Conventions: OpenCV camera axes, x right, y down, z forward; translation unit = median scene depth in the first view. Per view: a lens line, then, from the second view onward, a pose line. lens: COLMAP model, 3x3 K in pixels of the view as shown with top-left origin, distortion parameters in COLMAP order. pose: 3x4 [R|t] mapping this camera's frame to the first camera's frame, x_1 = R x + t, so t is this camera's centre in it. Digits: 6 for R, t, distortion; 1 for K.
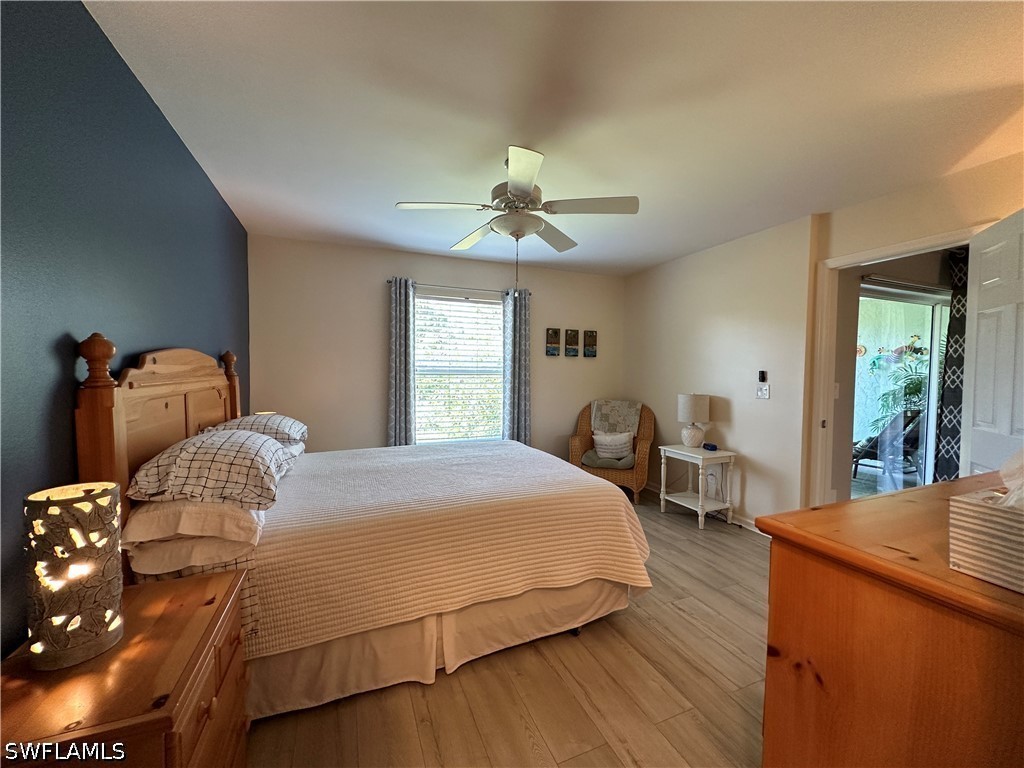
lens RADIAL K [[405.1, 0, 515.5], [0, 405.1, 385.6], [0, 0, 1]] dist [-0.000869, -0.000070]
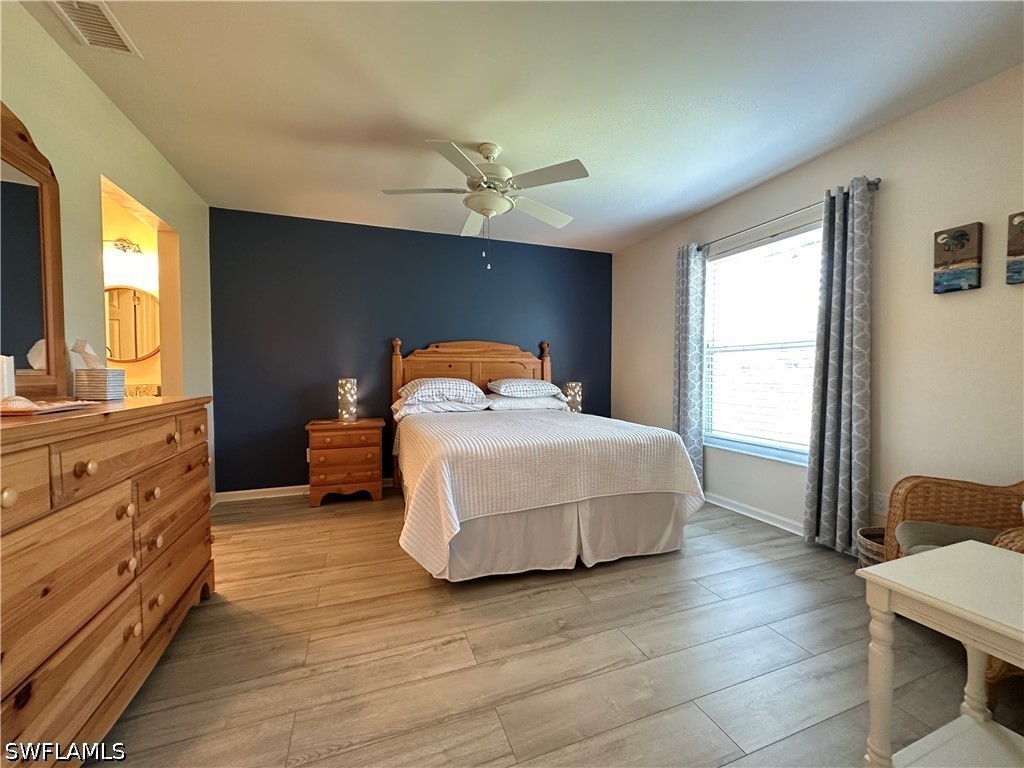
lens RADIAL K [[405.1, 0, 509.8], [0, 405.1, 383.8], [0, 0, 1]] dist [-0.000869, -0.000070]
pose [[-0.041135, 0.021123, -0.998930, 0.615458], [-0.036791, 0.999066, 0.022641, 0.036619], [0.998476, 0.037683, -0.040320, 0.615652]]
